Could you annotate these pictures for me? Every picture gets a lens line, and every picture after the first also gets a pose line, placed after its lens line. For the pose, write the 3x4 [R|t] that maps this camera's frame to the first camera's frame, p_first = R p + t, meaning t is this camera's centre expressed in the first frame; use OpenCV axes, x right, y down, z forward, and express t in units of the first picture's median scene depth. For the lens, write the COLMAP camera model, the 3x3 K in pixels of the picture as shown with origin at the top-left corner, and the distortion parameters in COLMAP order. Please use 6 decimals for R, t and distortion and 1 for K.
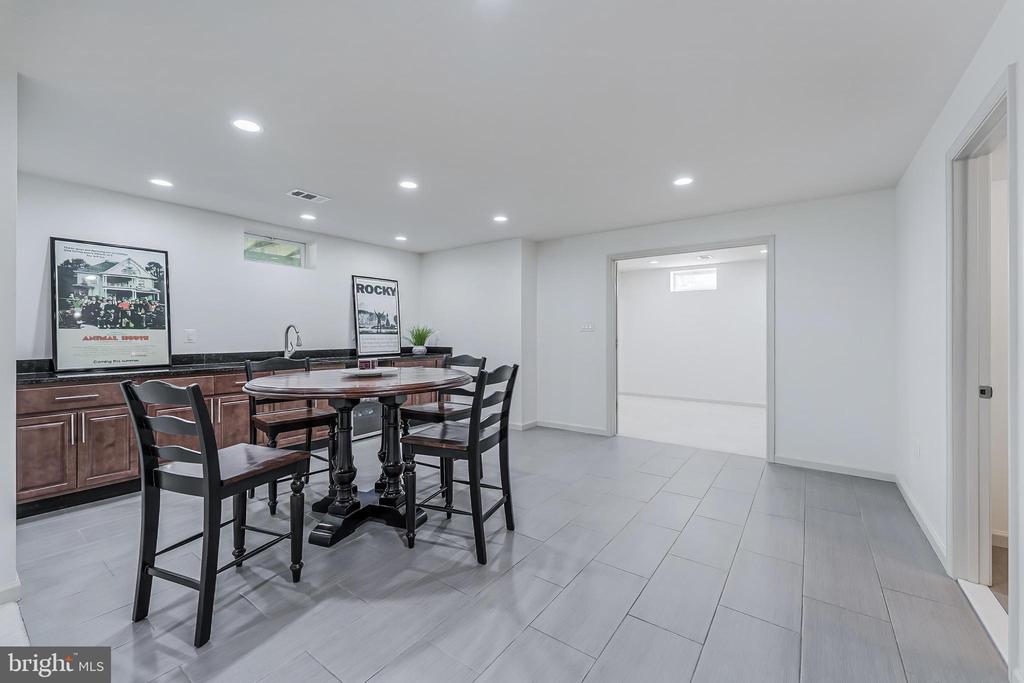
lens RADIAL K [[416.2, 0, 514.3], [0, 416.2, 332.8], [0, 0, 1]] dist [-0.000780, -0.000290]
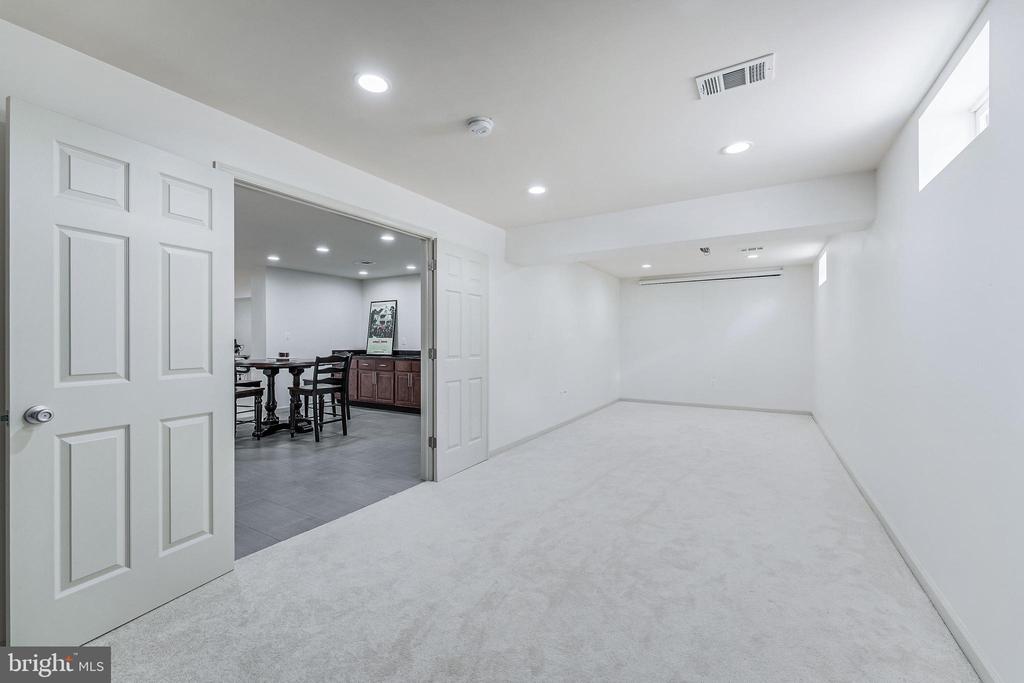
lens RADIAL K [[416.2, 0, 511.6], [0, 416.2, 346.5], [0, 0, 1]] dist [-0.000780, -0.000290]
pose [[0.076974, -0.002034, -0.997031, 1.313626], [-0.010643, 0.999939, -0.002862, 0.035088], [0.996976, 0.010832, 0.076948, 1.462685]]
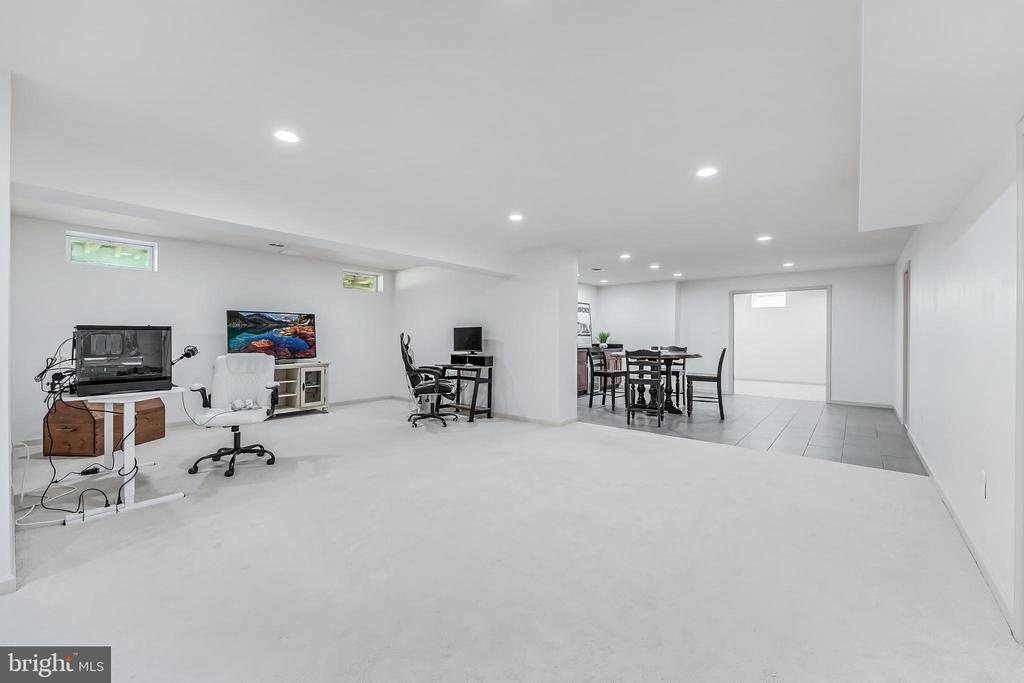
lens RADIAL K [[416.2, 0, 510.2], [0, 416.2, 336.2], [0, 0, 1]] dist [-0.000780, -0.000290]
pose [[0.997213, 0.002406, -0.074568, -0.536429], [-0.002144, 0.999991, 0.003599, -0.001278], [0.074576, -0.003429, 0.997209, -0.776921]]
